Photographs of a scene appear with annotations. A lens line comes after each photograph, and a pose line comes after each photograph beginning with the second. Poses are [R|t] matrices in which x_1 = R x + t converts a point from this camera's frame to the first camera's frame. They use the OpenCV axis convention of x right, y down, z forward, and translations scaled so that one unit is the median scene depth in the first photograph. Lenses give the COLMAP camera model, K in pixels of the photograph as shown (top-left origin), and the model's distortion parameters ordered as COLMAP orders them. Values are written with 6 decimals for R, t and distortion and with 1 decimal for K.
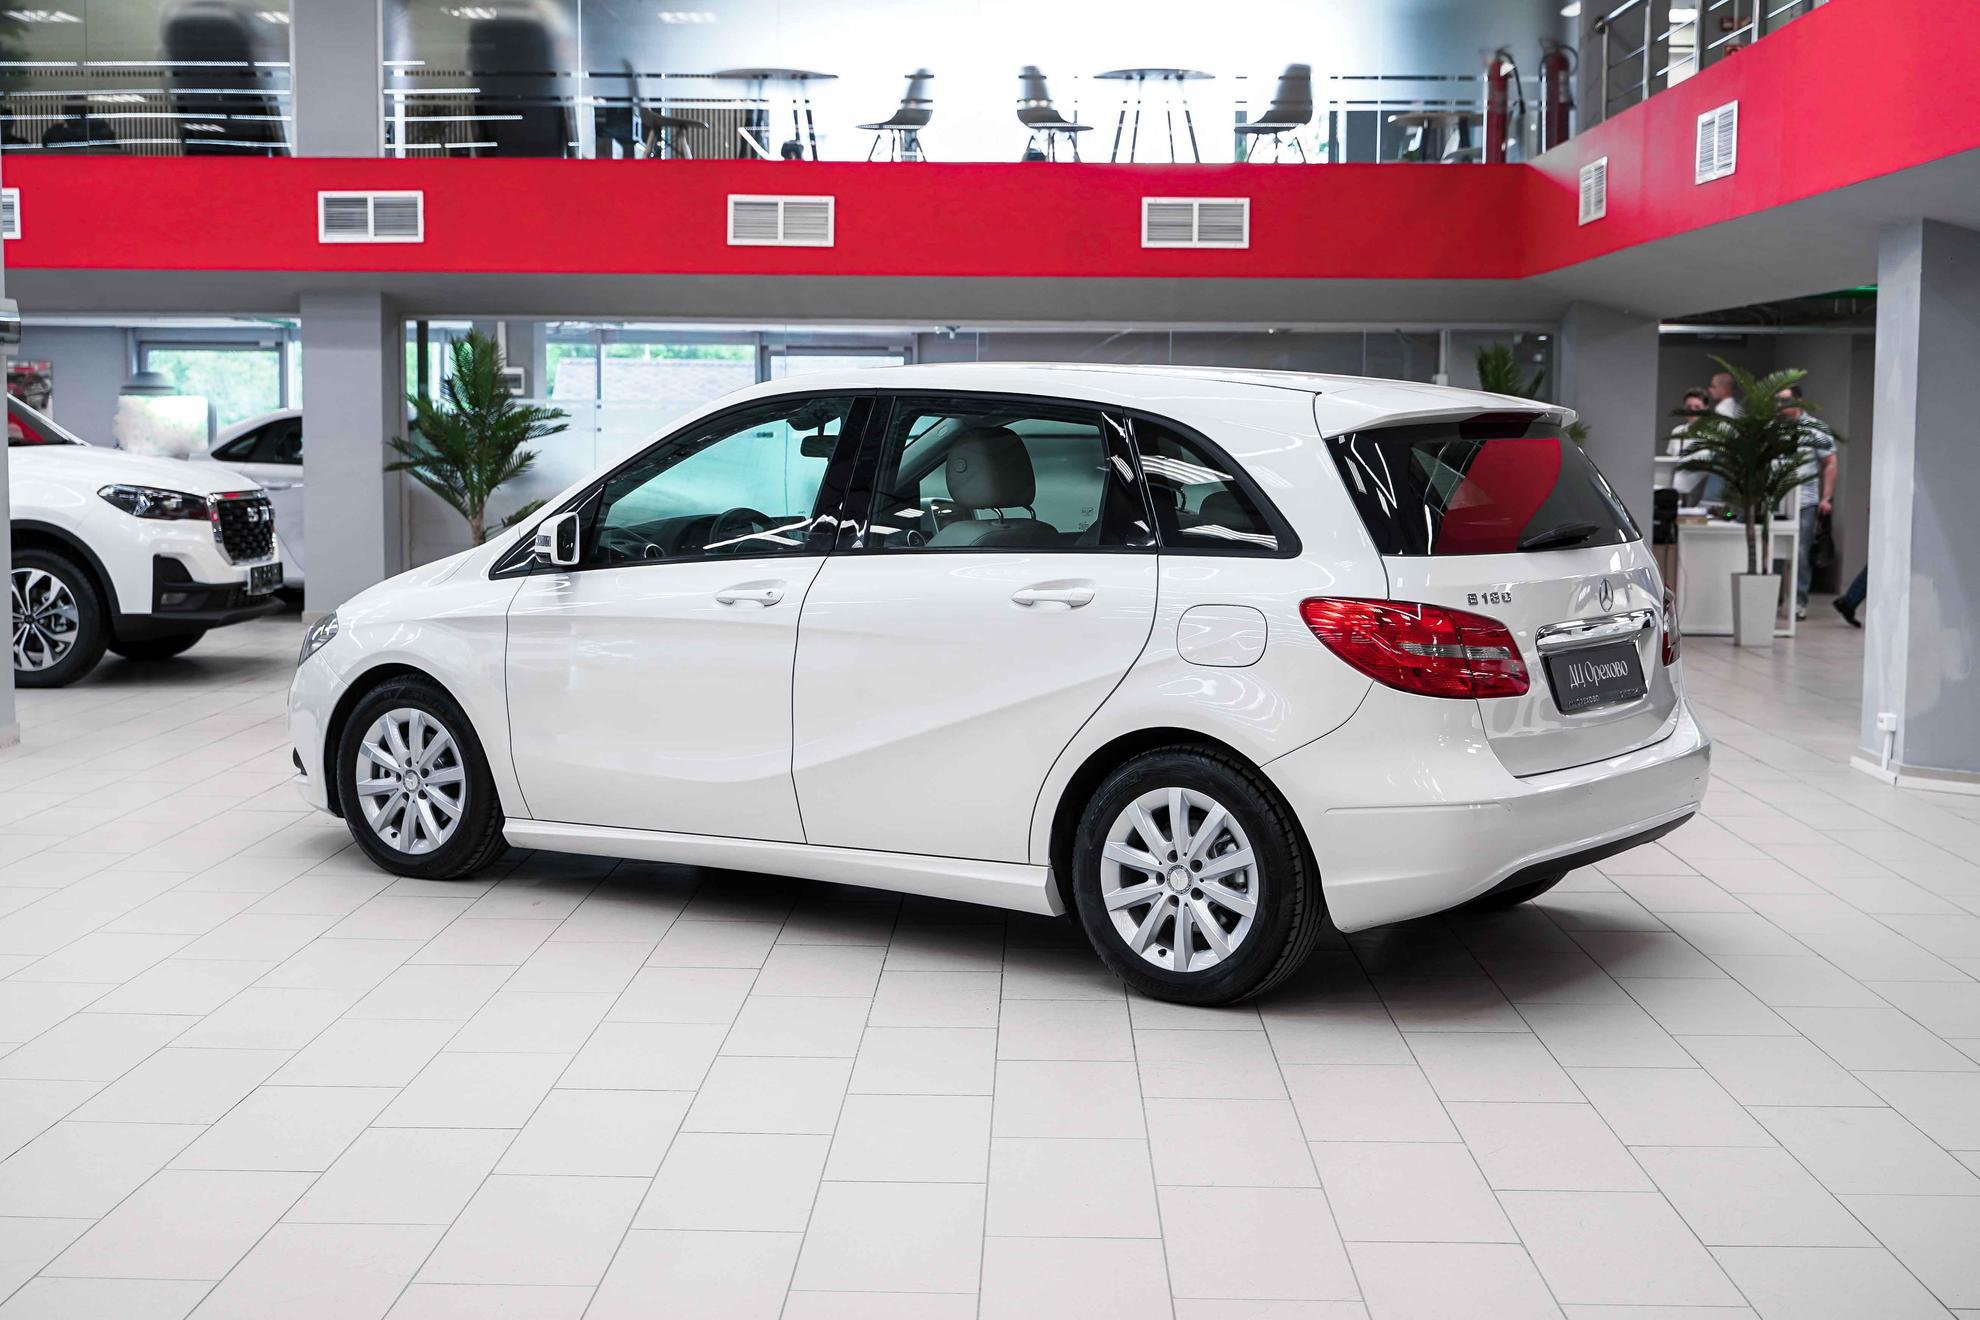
lens RADIAL K [[2438.5, 0, 994.6], [0, 2438.5, 670.8], [0, 0, 1]] dist [0.009292, 0.000000]
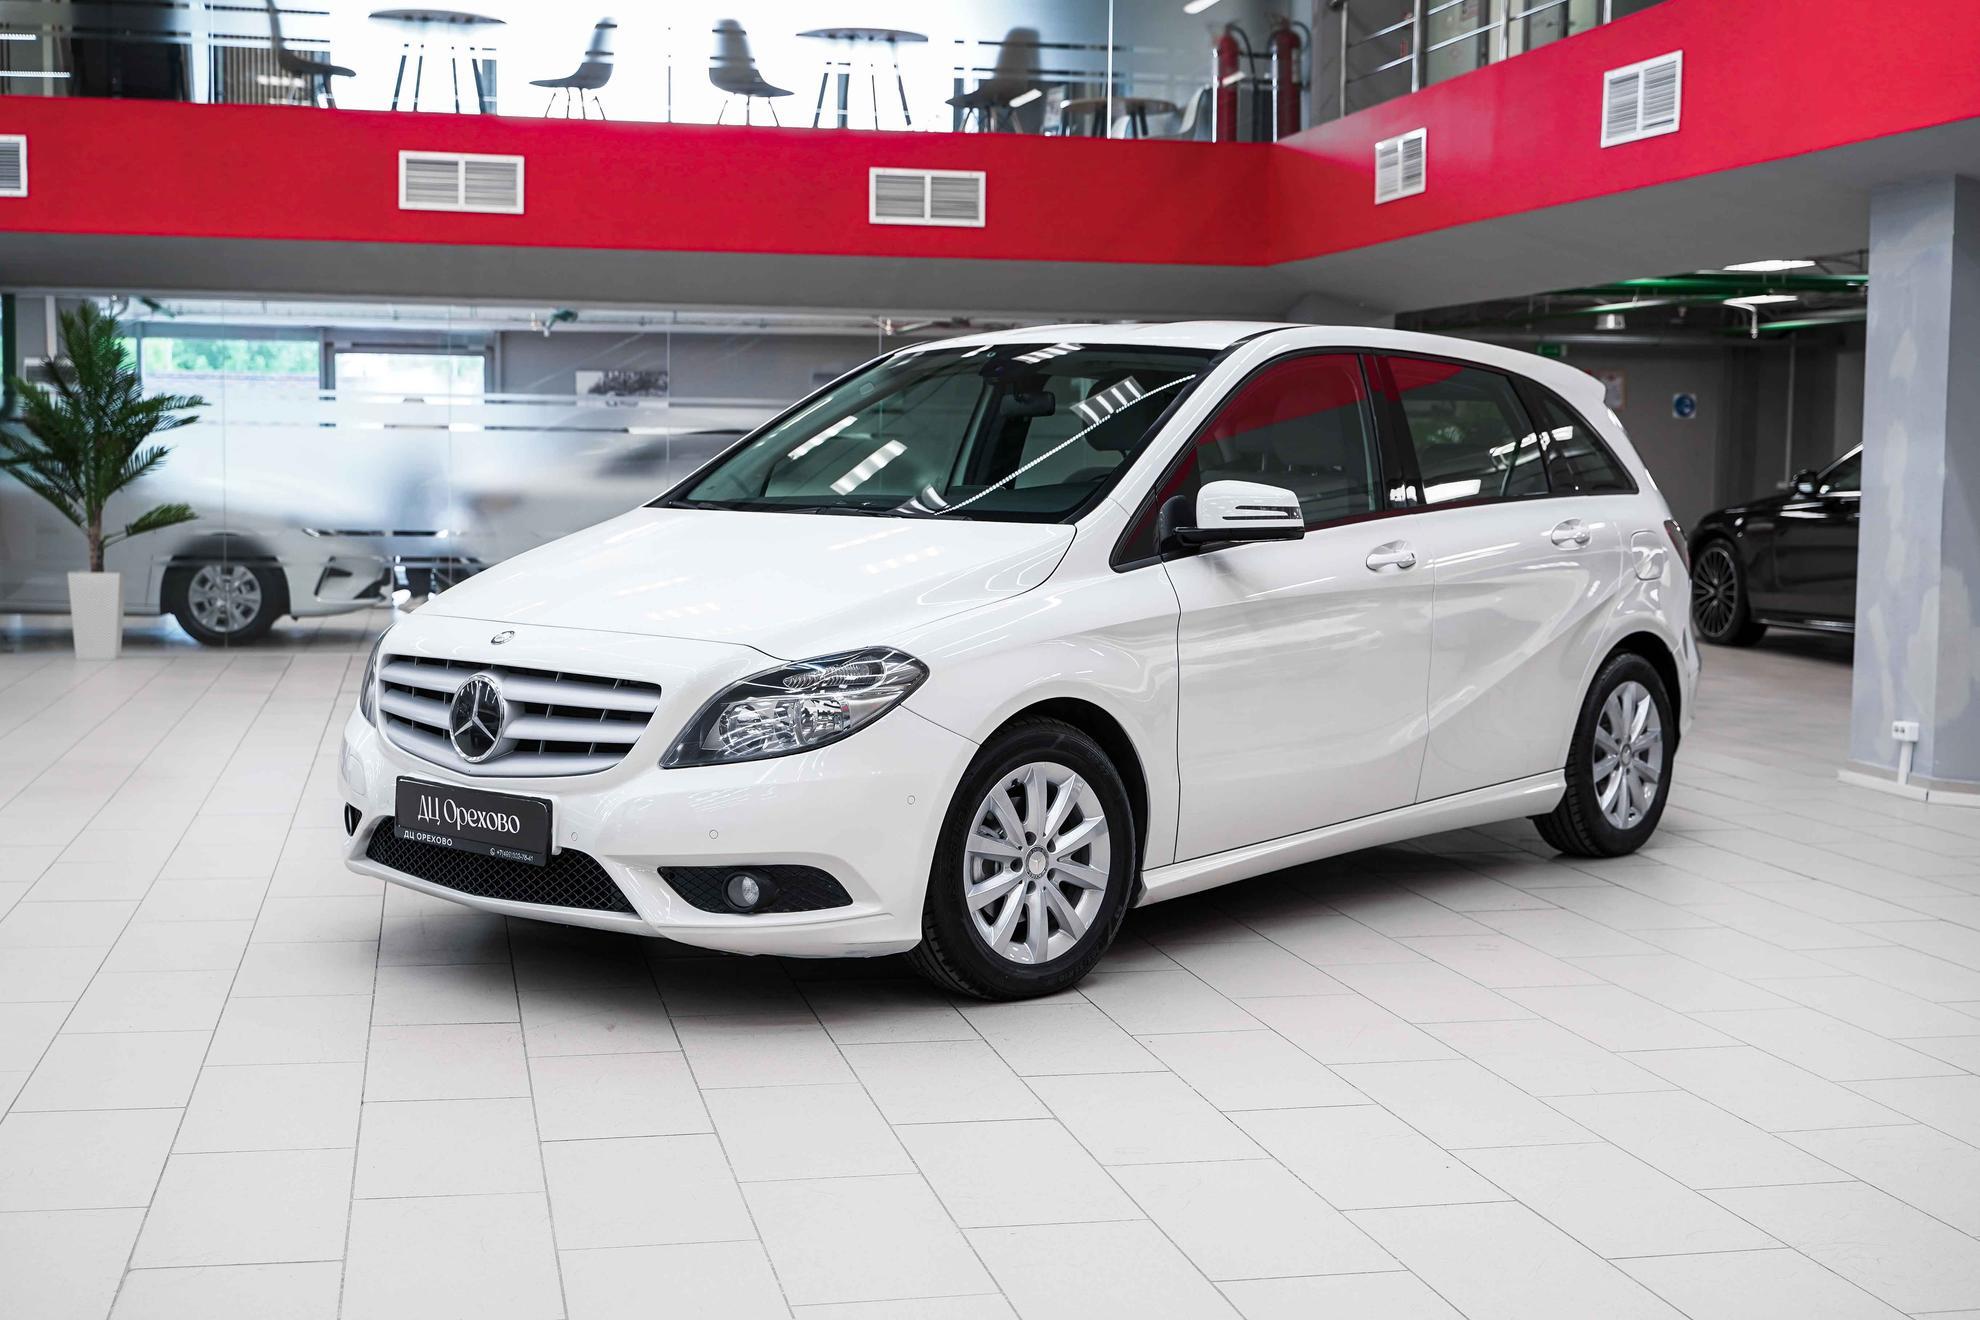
lens RADIAL K [[2438.5, 0, 981.2], [0, 2438.5, 653.8], [0, 0, 1]] dist [0.009292, 0.000000]
pose [[0.974399, -0.015872, 0.224263, -0.100867], [0.019655, 0.999700, -0.014646, -0.000884], [-0.223963, 0.018679, 0.974419, 0.114716]]
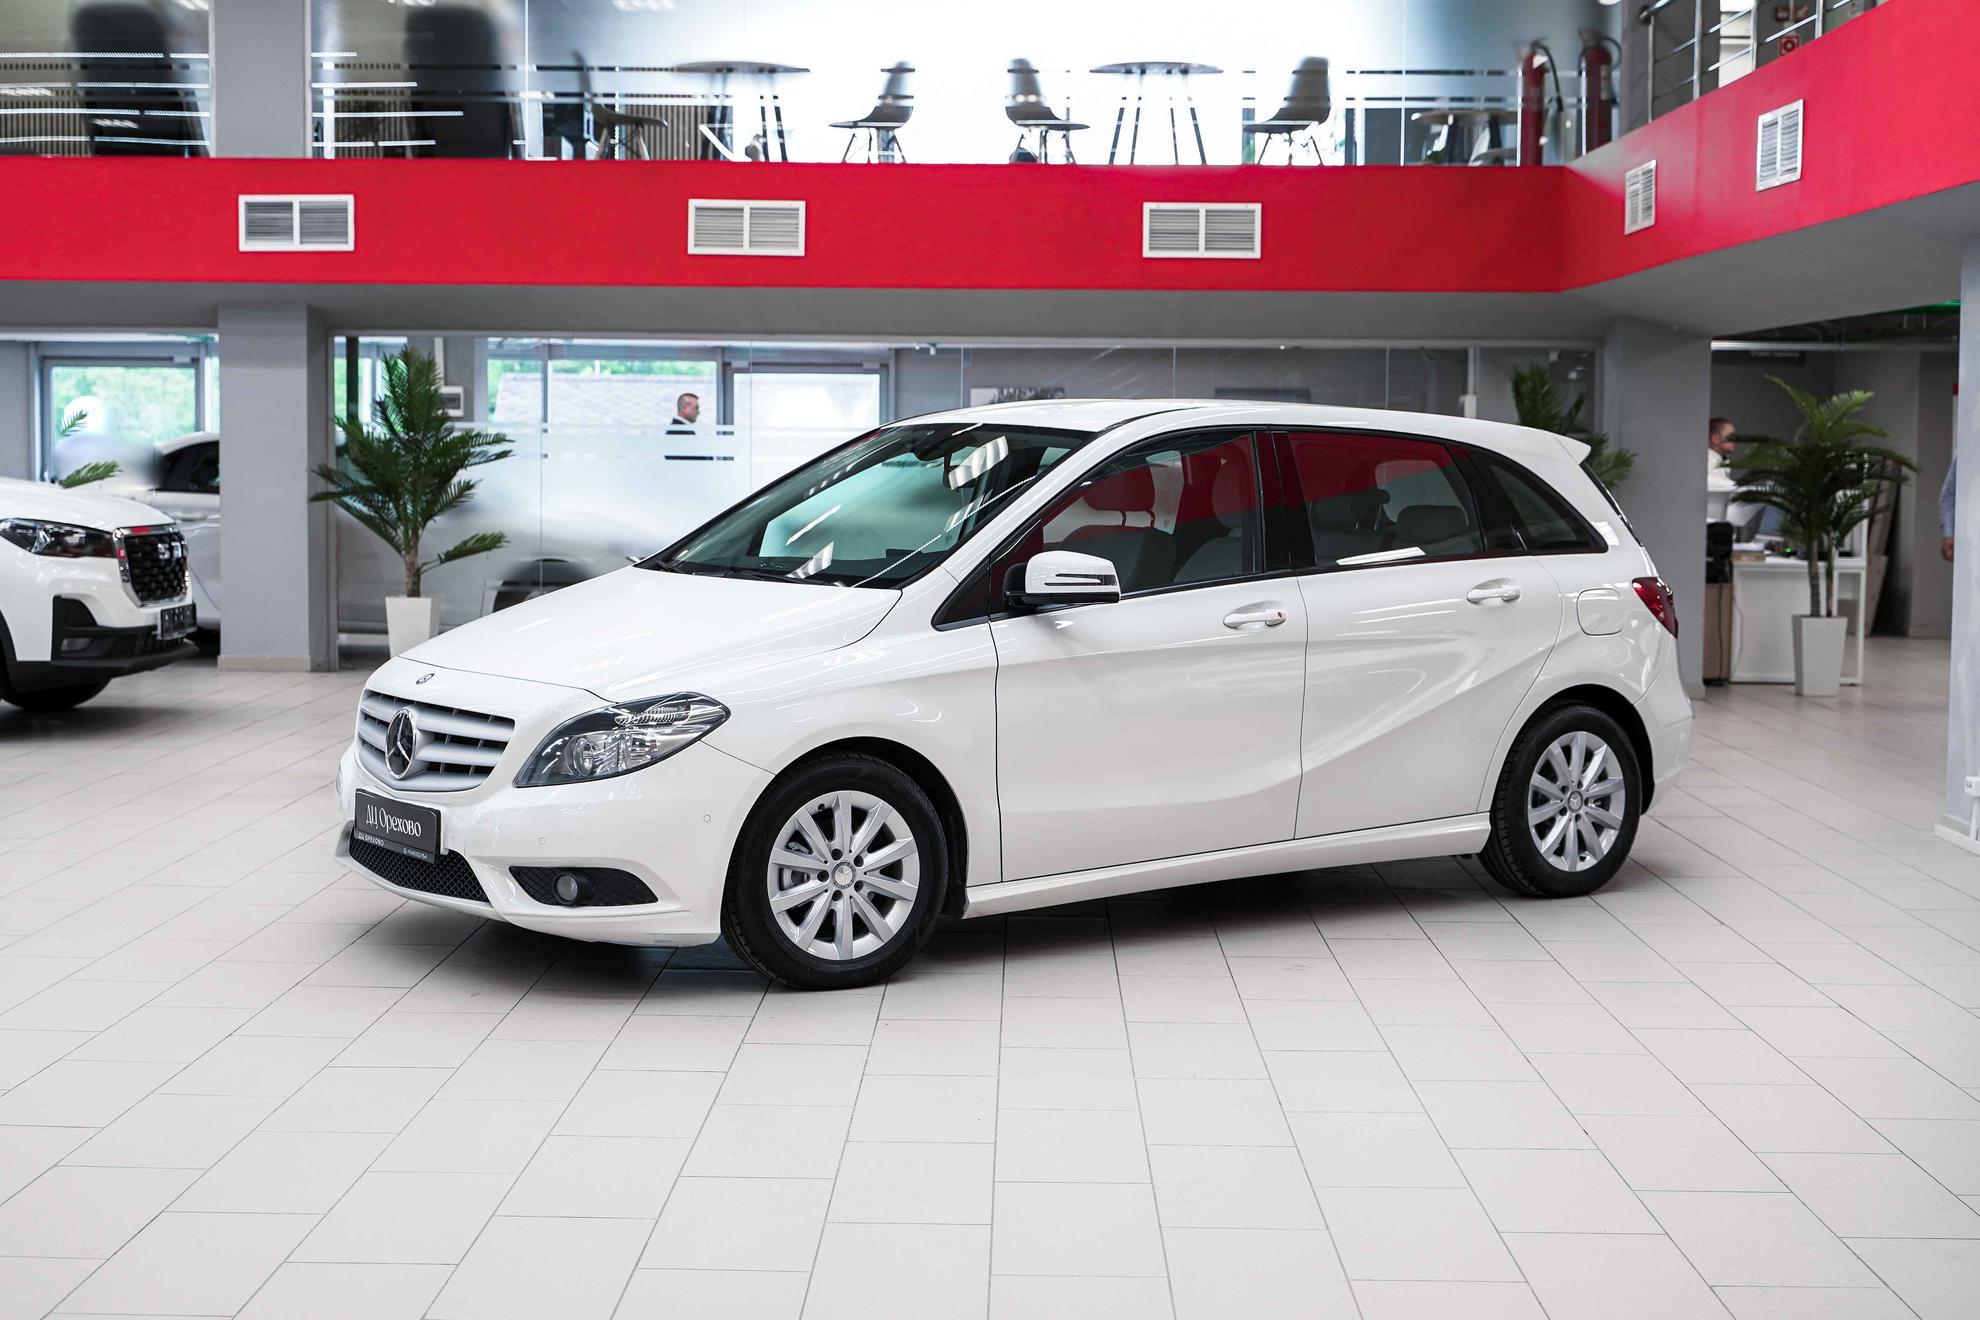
lens RADIAL K [[2665.7, 0, 971.6], [0, 2665.7, 647.5], [0, 0, 1]] dist [0.010481, 0.000000]
pose [[0.999998, 0.001461, -0.001223, -0.002110], [-0.001491, 0.999697, -0.024564, -0.003369], [0.001187, 0.024566, 0.999698, 0.008504]]
